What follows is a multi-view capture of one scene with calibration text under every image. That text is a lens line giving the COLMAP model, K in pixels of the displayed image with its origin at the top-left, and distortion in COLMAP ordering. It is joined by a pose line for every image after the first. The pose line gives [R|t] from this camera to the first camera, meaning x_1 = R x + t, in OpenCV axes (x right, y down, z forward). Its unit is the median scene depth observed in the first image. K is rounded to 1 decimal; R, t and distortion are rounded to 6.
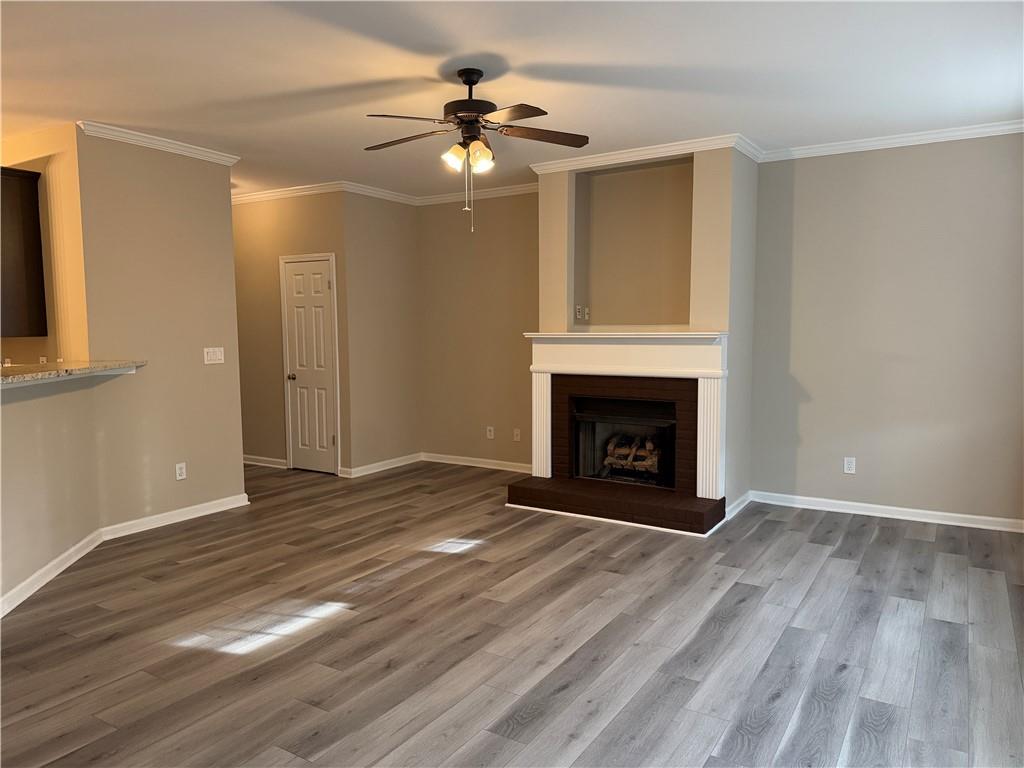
lens RADIAL K [[723.1, 0, 513.0], [0, 723.1, 387.9], [0, 0, 1]] dist [0.064376, -0.084520]
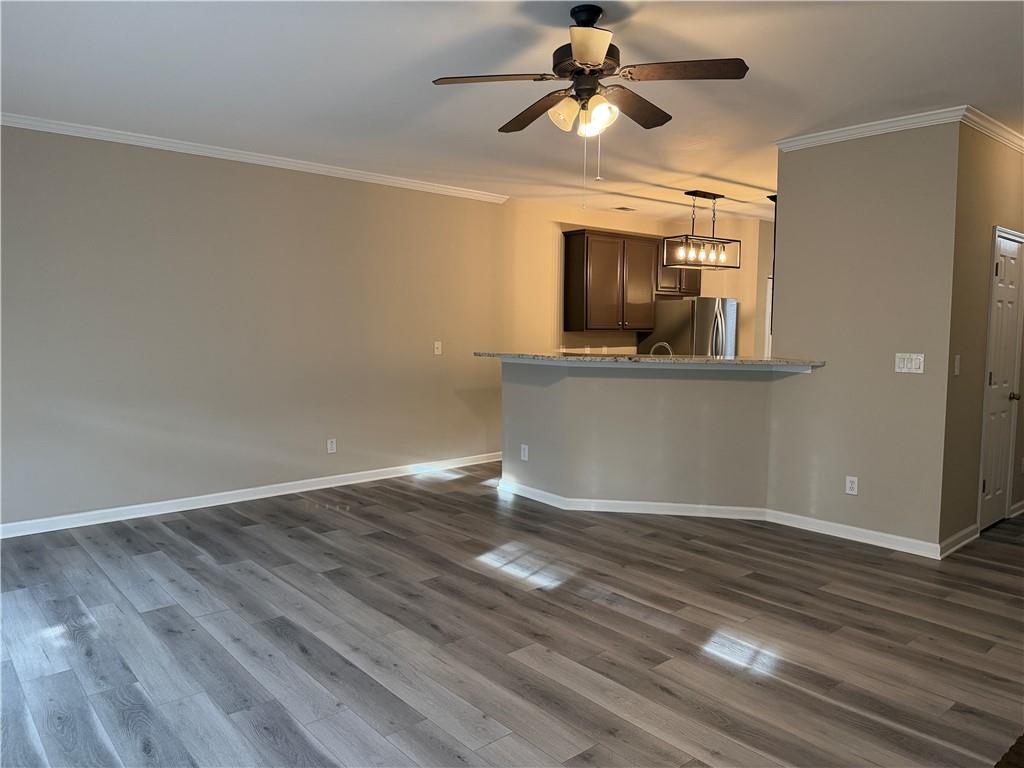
lens RADIAL K [[723.1, 0, 505.8], [0, 723.1, 378.7], [0, 0, 1]] dist [0.064376, -0.084520]
pose [[-0.309299, 0.073736, -0.948102, 0.598274], [-0.087683, 0.990531, 0.105641, -0.085660], [0.946914, 0.115807, -0.299905, 0.945379]]
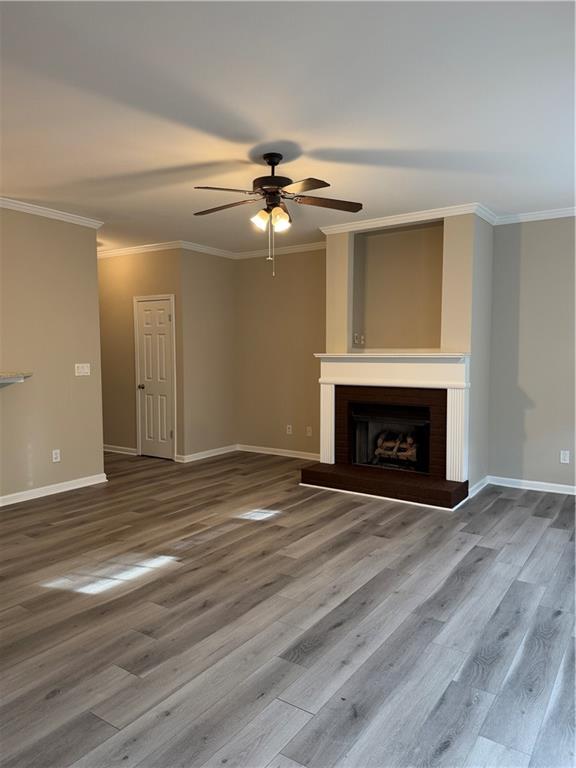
lens RADIAL K [[542.3, 0, 293.3], [0, 542.3, 386.3], [0, 0, 1]] dist [0.064376, -0.084520]
pose [[0.999493, 0.006693, -0.031141, 0.009959], [-0.007385, 0.999727, -0.022162, 0.006710], [0.030985, 0.022380, 0.999269, 0.012035]]
